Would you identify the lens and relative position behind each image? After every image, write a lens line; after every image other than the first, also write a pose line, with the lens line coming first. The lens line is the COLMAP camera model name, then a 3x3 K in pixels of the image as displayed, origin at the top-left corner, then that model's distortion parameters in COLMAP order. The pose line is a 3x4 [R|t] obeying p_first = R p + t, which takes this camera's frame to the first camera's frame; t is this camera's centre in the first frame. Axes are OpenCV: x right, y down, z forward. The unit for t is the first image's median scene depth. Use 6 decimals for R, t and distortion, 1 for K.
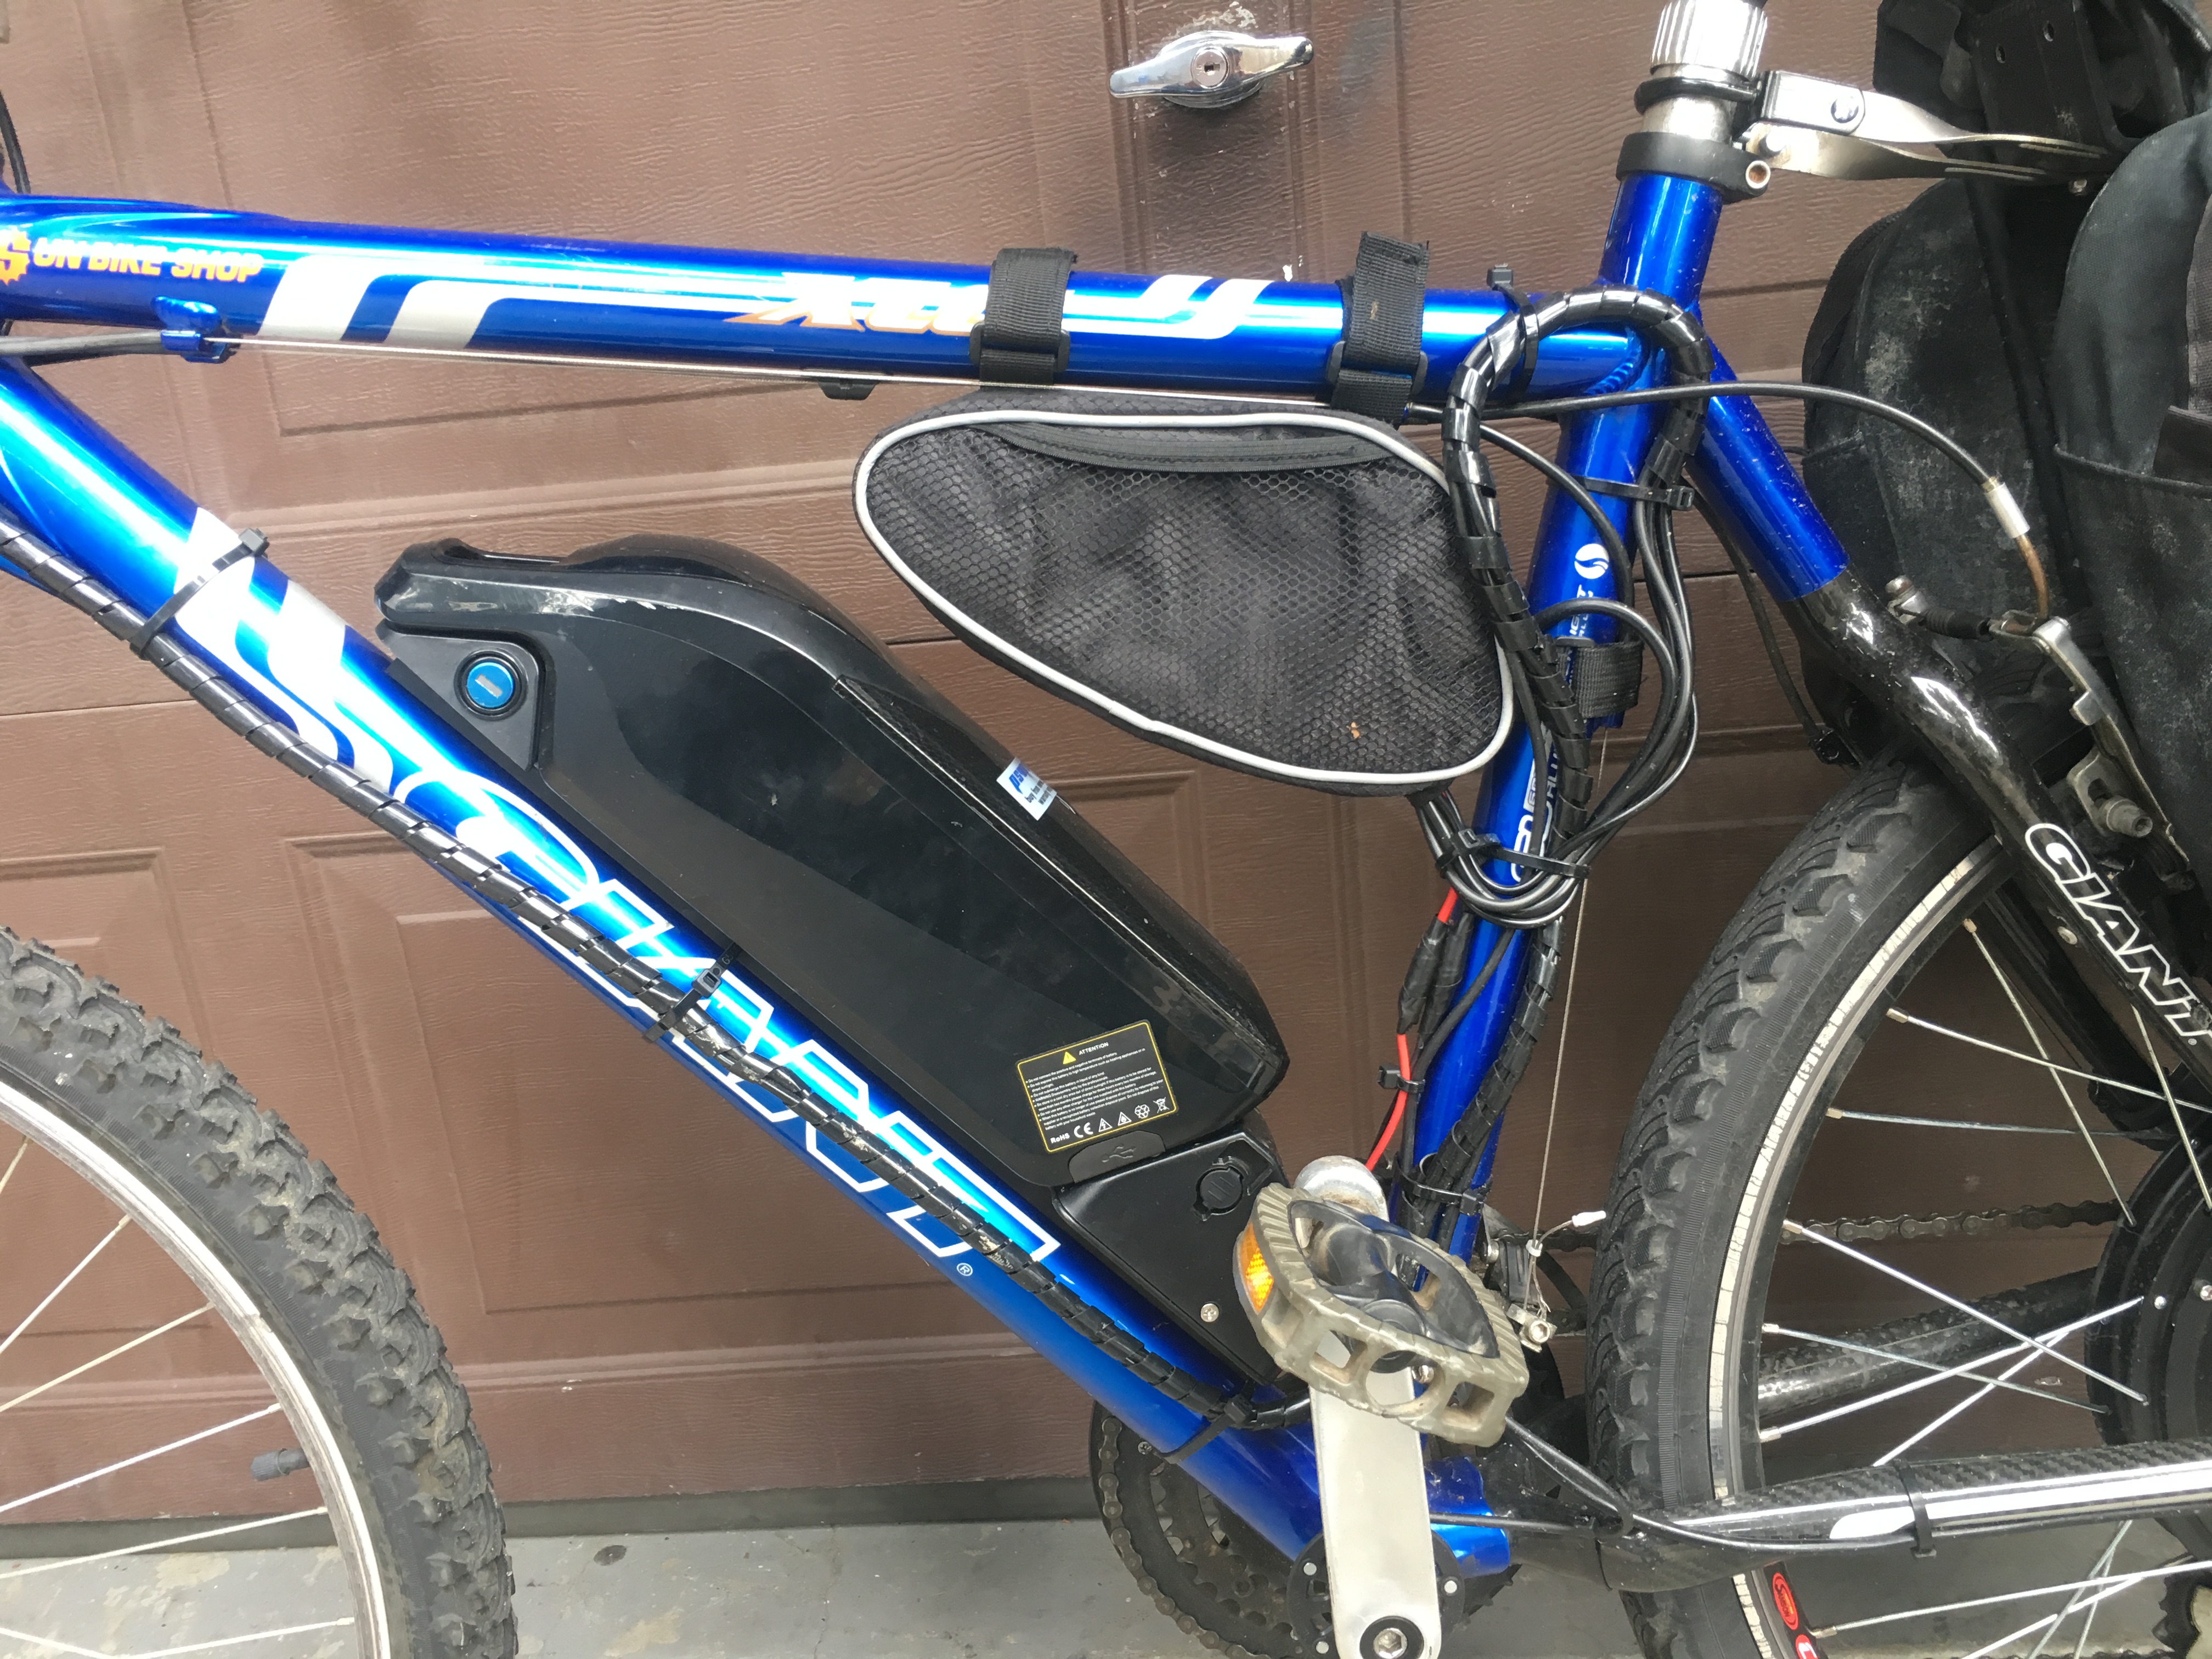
lens RADIAL K [[1882.6, 0, 1104.2], [0, 1882.6, 824.0], [0, 0, 1]] dist [0.064954, -0.065314]
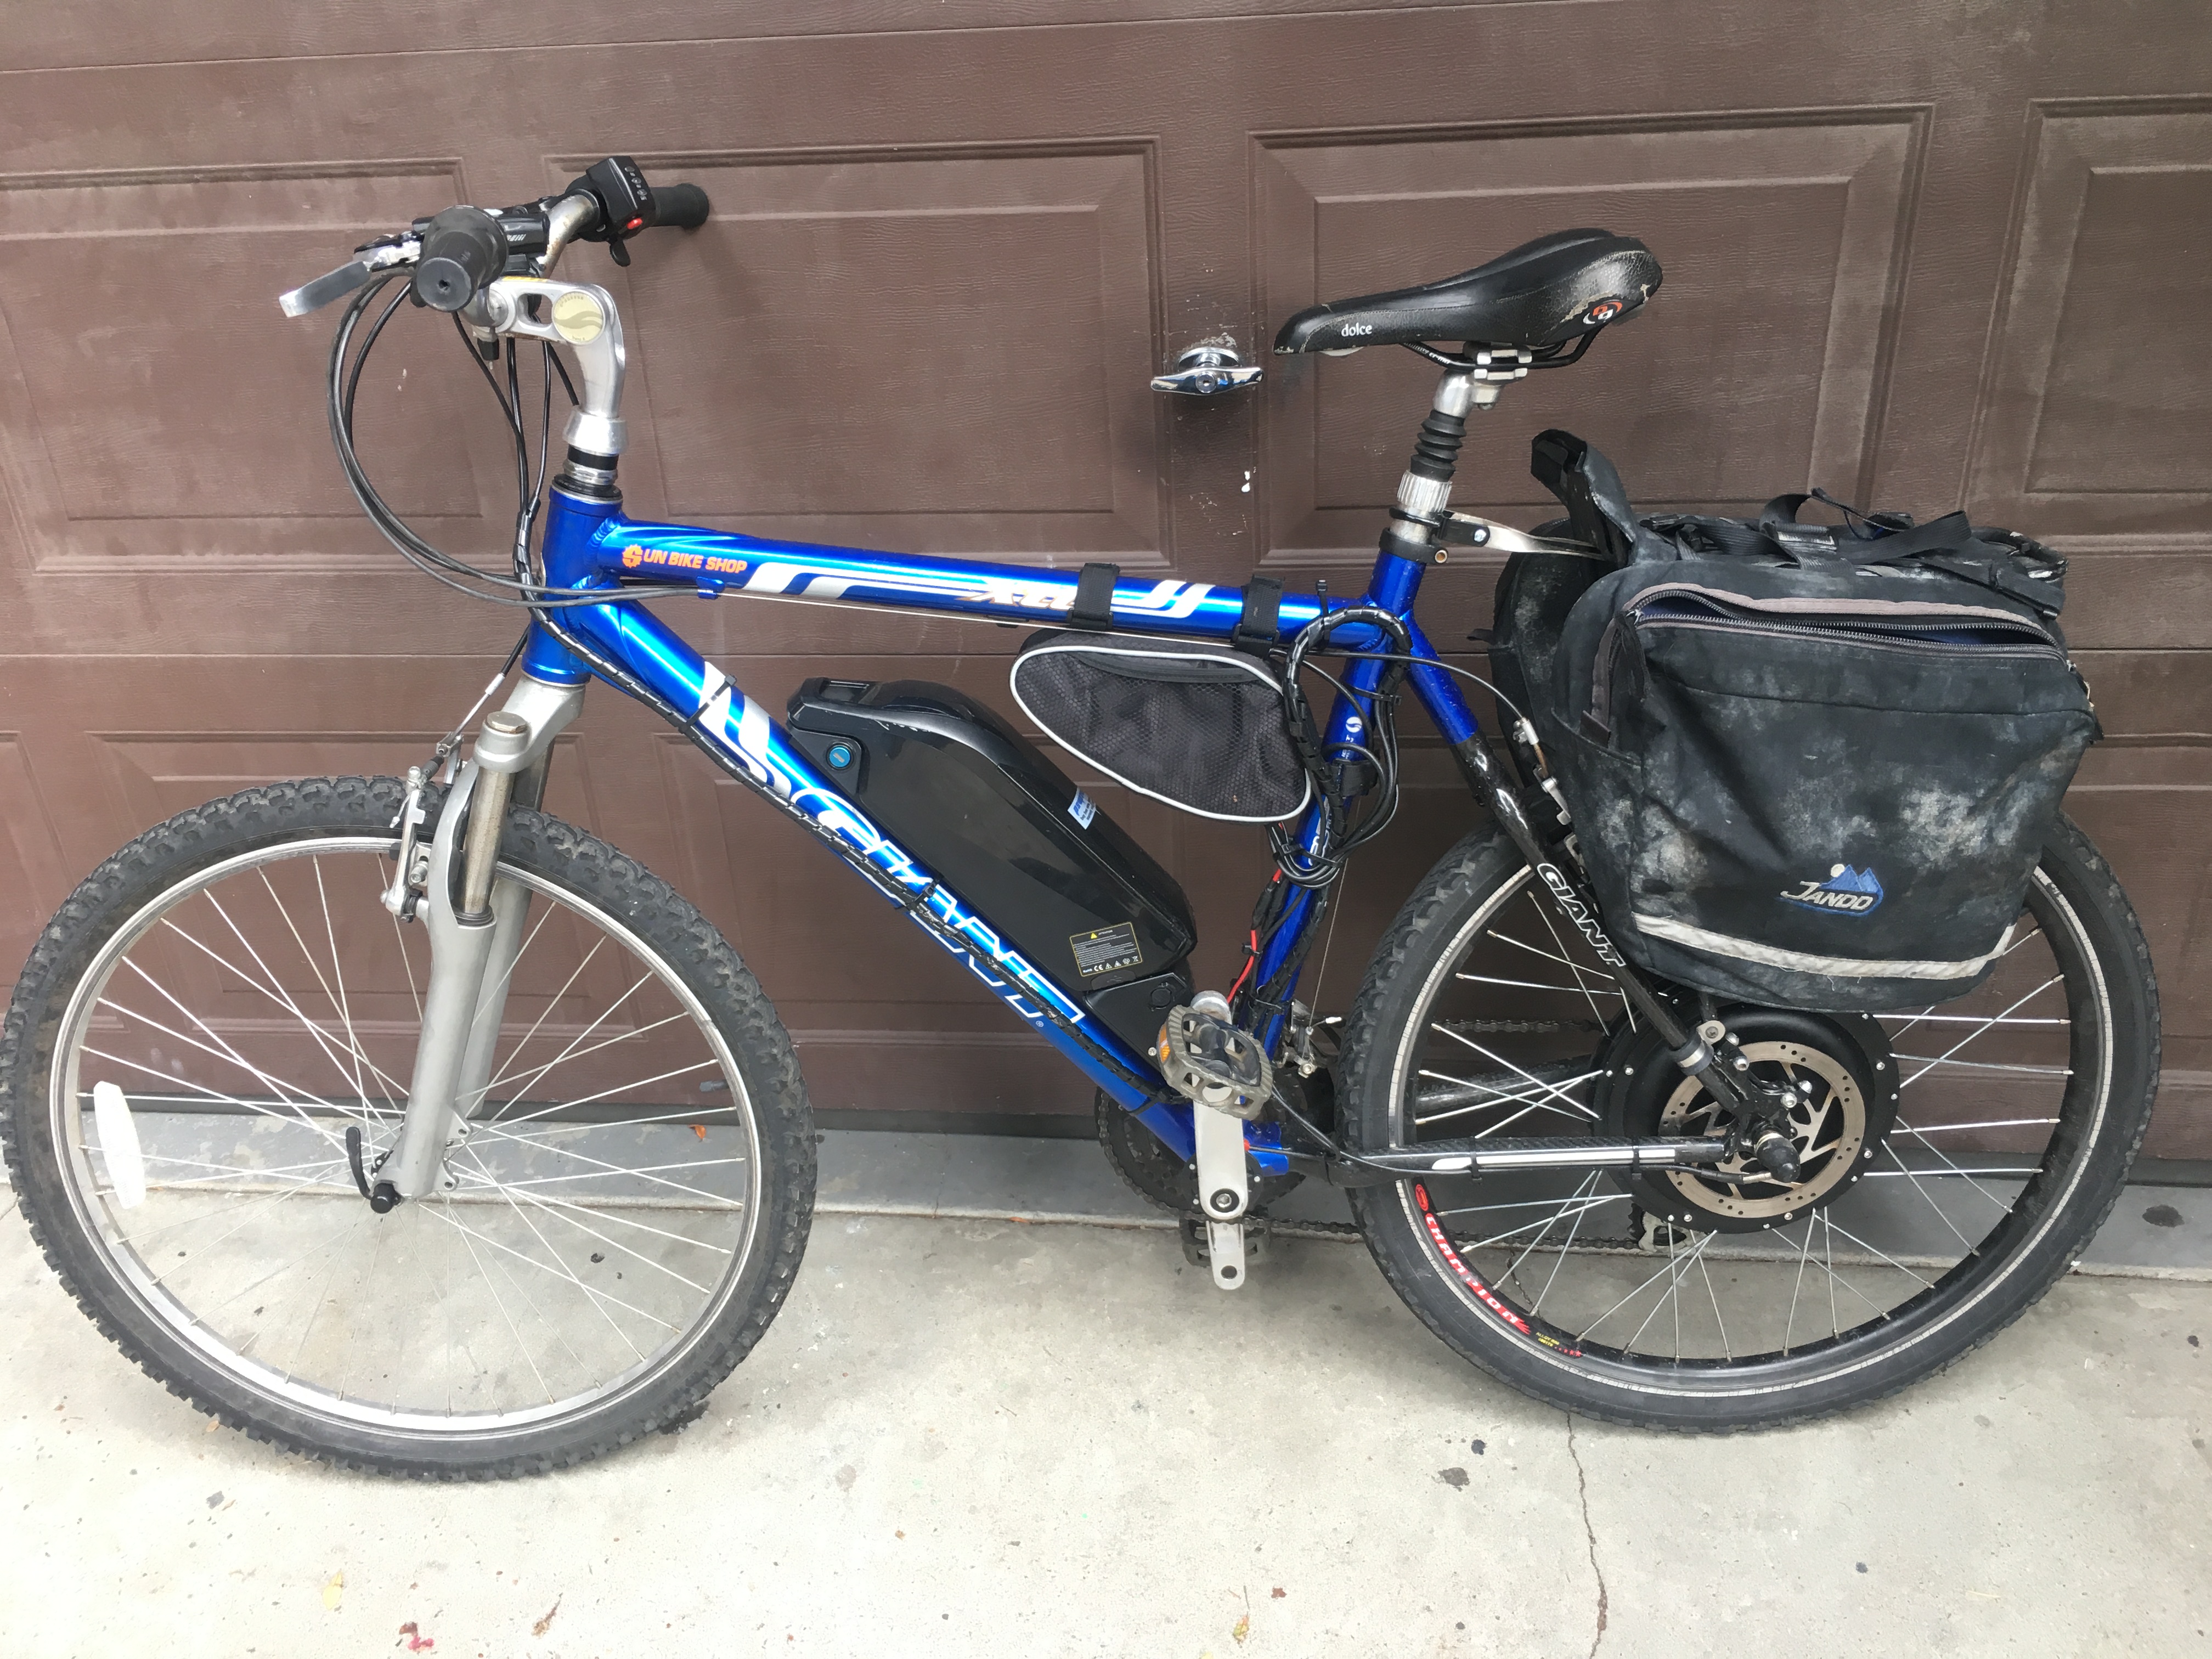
lens RADIAL K [[1882.6, 0, 1107.6], [0, 1882.6, 829.8], [0, 0, 1]] dist [0.064954, -0.065314]
pose [[0.997757, 0.064446, -0.018077, 0.027276], [-0.059997, 0.980856, 0.185263, -0.385665], [0.029671, -0.183763, 0.982523, -1.068852]]
